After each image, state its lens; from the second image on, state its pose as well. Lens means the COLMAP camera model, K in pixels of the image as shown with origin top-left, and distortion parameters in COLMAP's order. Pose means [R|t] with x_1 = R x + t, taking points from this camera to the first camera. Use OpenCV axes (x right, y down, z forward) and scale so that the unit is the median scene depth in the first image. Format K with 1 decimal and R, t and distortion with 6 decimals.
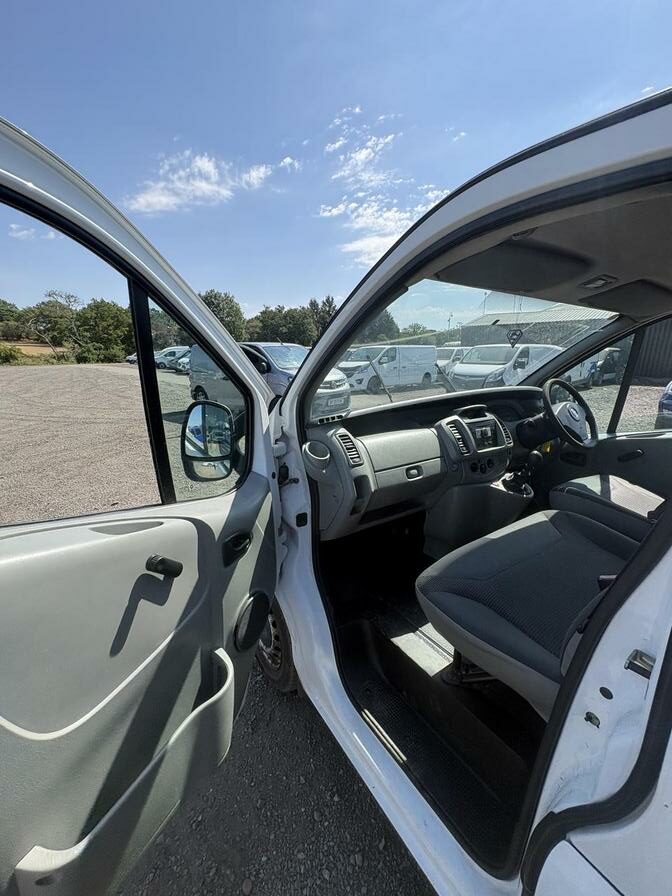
lens RADIAL K [[364.5, 0, 327.0], [0, 364.5, 448.6], [0, 0, 1]] dist [0.000644, -0.000040]
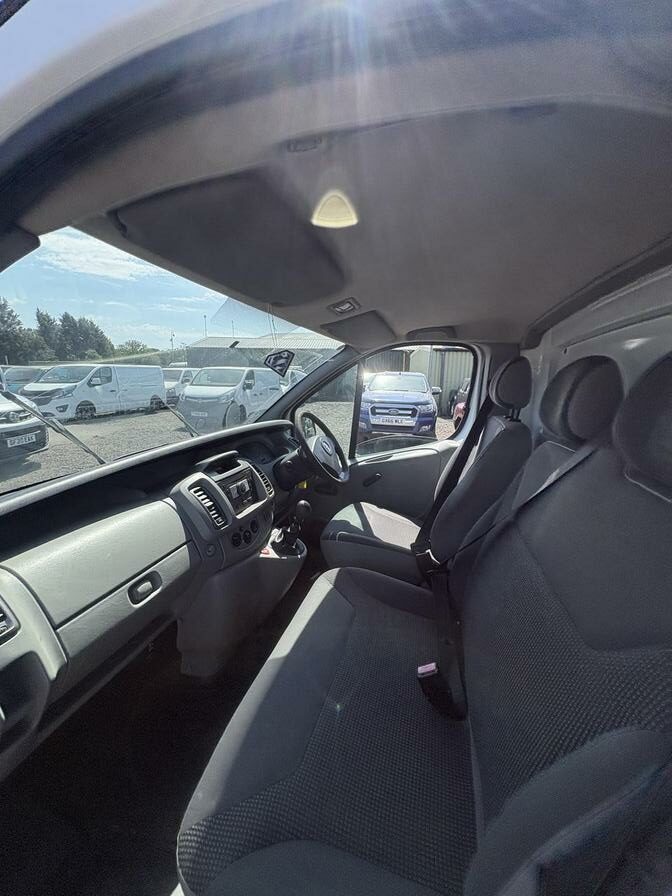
lens RADIAL K [[364.5, 0, 340.7], [0, 364.5, 445.7], [0, 0, 1]] dist [0.000644, -0.000040]
pose [[0.745698, -0.114225, 0.656419, 0.094530], [0.154386, 0.988005, -0.003459, -0.090465], [-0.648150, 0.103922, 0.754388, 0.272015]]
